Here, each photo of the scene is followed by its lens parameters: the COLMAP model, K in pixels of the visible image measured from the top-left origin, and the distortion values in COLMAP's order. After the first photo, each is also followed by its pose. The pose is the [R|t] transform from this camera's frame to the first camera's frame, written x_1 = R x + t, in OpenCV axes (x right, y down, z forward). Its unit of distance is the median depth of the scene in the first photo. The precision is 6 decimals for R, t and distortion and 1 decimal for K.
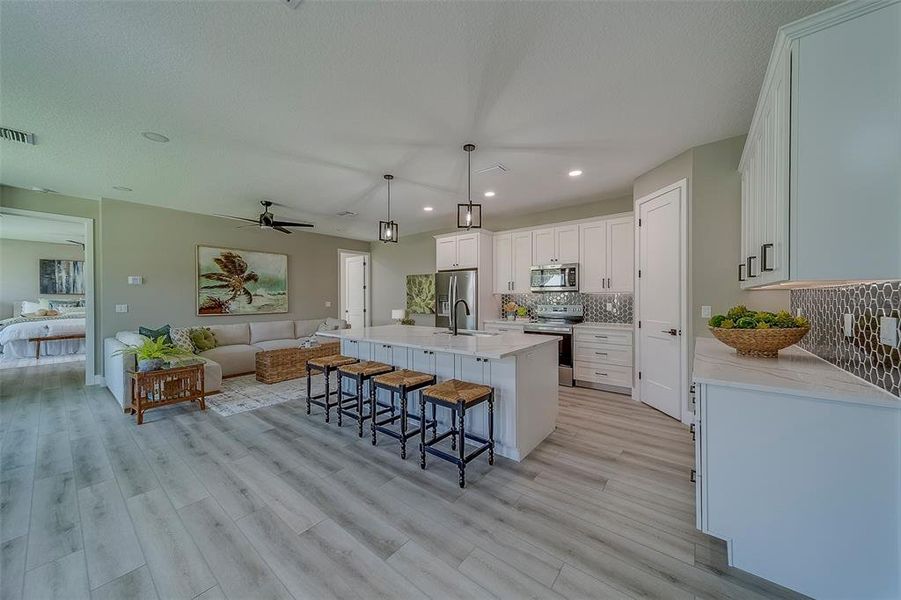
lens RADIAL K [[315.2, 0, 450.6], [0, 315.2, 298.0], [0, 0, 1]] dist [0.008067, -0.000058]
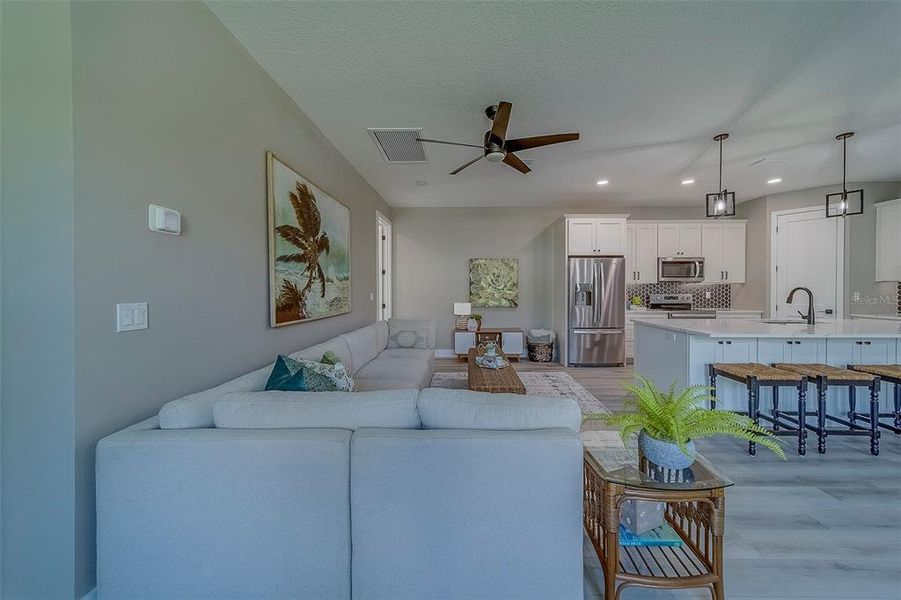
lens RADIAL K [[317.4, 0, 464.5], [0, 317.4, 291.9], [0, 0, 1]] dist [0.008713, -0.000051]
pose [[0.785677, -0.002900, 0.618630, -0.879947], [-0.000165, 0.999988, 0.004898, 0.009416], [-0.618637, -0.003950, 0.785667, 0.544028]]
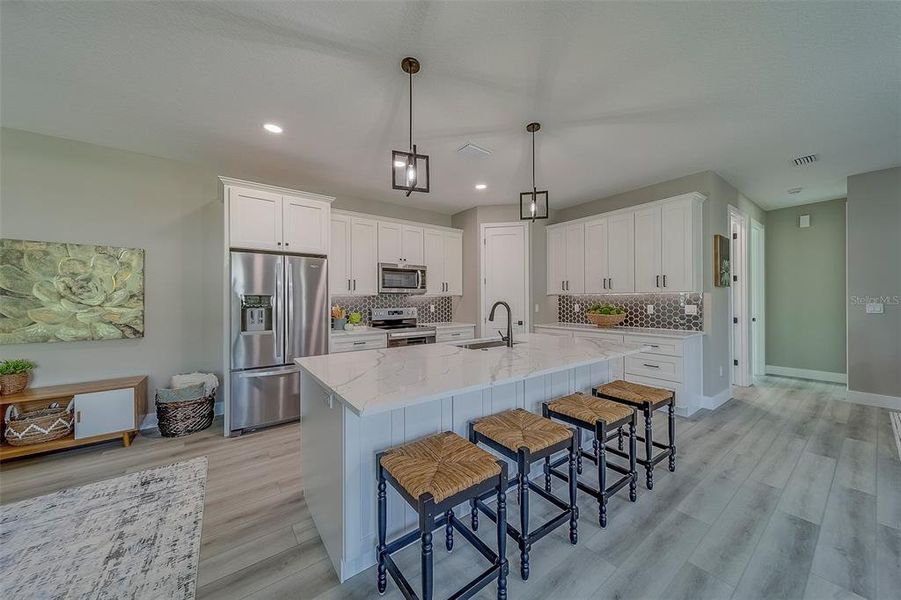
lens RADIAL K [[312.8, 0, 450.5], [0, 312.8, 300.0], [0, 0, 1]] dist [0.007056, -0.000038]
pose [[0.258618, -0.000675, 0.965979, -0.482356], [0.005853, 0.999982, -0.000868, 0.000581], [-0.965962, 0.005879, 0.258618, 0.577569]]
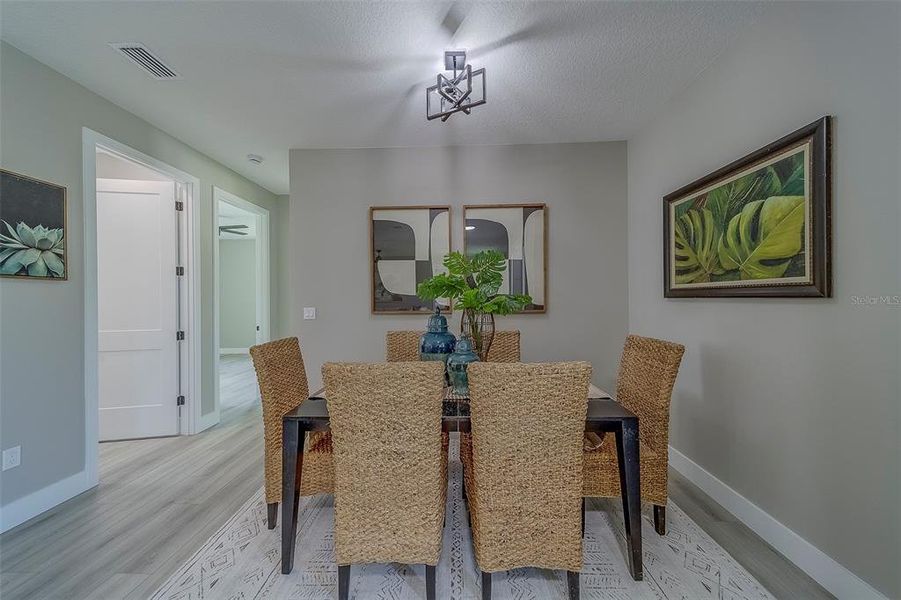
lens RADIAL K [[319.2, 0, 448.5], [0, 319.2, 299.2], [0, 0, 1]] dist [0.005571, 0.000062]
pose [[-0.599264, 0.007738, 0.800514, -0.189204], [0.011644, 0.999932, -0.000949, 0.001481], [-0.800467, 0.008752, -0.599314, 0.003739]]
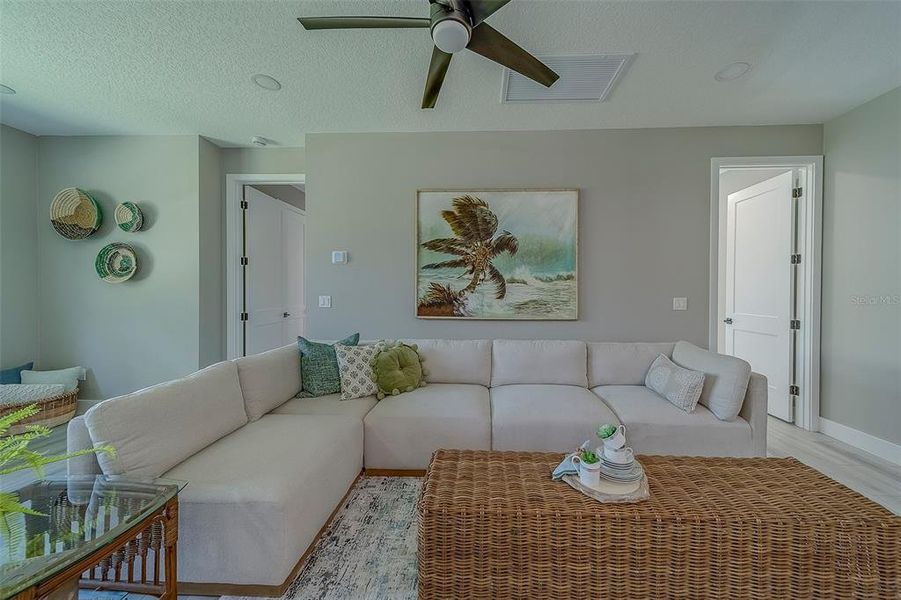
lens RADIAL K [[323.6, 0, 469.2], [0, 323.6, 293.2], [0, 0, 1]] dist [0.008735, 0.000010]
pose [[0.587426, 0.013688, -0.809162, -0.298824], [-0.009023, 0.999906, 0.010365, 0.006354], [0.809228, 0.001212, 0.587494, 0.764327]]
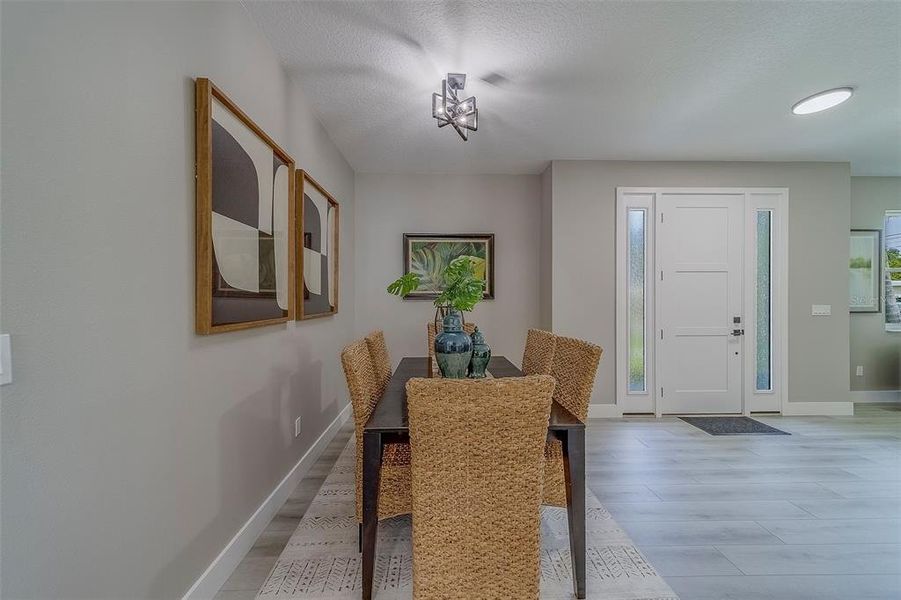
lens RADIAL K [[314.9, 0, 443.2], [0, 314.9, 299.3], [0, 0, 1]] dist [0.000482, -0.000015]
pose [[-0.763159, 0.007890, -0.646163, 0.370295], [0.004798, 0.999967, 0.006544, -0.000997], [0.646193, 0.001894, -0.763171, 0.065923]]
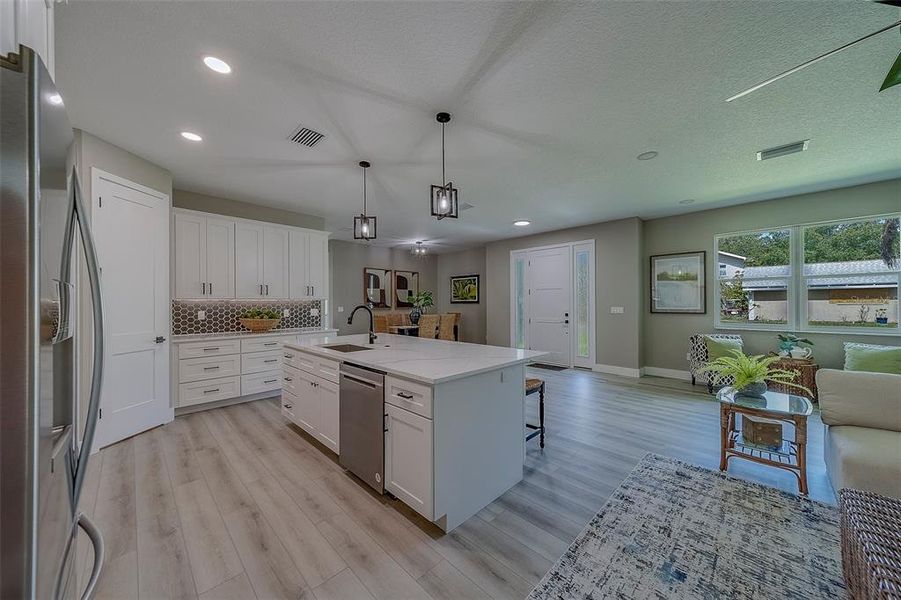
lens RADIAL K [[316.7, 0, 451.4], [0, 316.7, 302.4], [0, 0, 1]] dist [0.008057, 0.000040]
pose [[-0.993869, 0.008465, 0.110239, -0.201630], [0.008391, 0.999964, -0.001140, -0.000730], [-0.110245, -0.000208, -0.993904, 1.178617]]
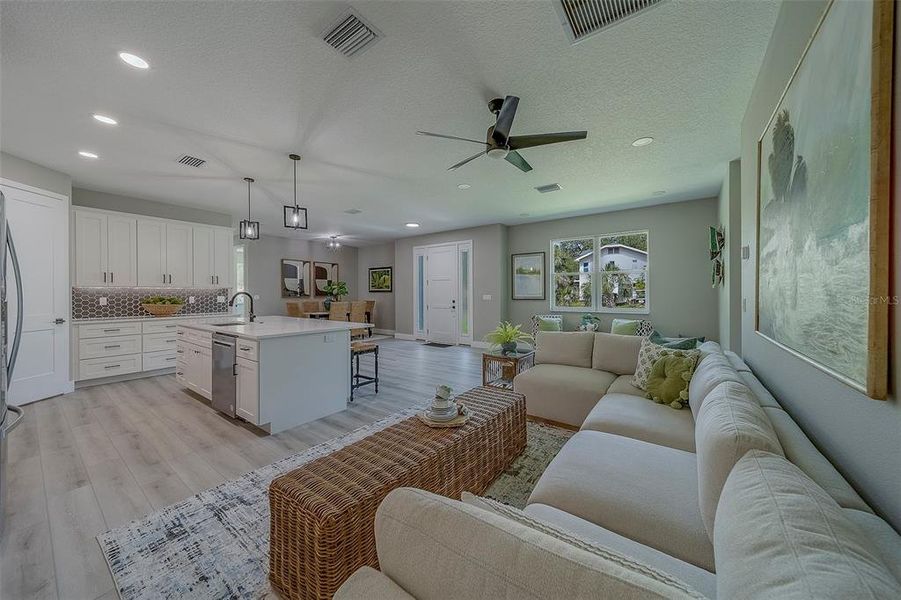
lens RADIAL K [[316.0, 0, 451.1], [0, 316.0, 294.5], [0, 0, 1]] dist [0.006651, -0.000055]
pose [[-0.999496, 0.006938, -0.030972, -0.440214], [0.006749, 0.999958, 0.006204, 0.007313], [0.031014, 0.005992, -0.999501, 1.379705]]
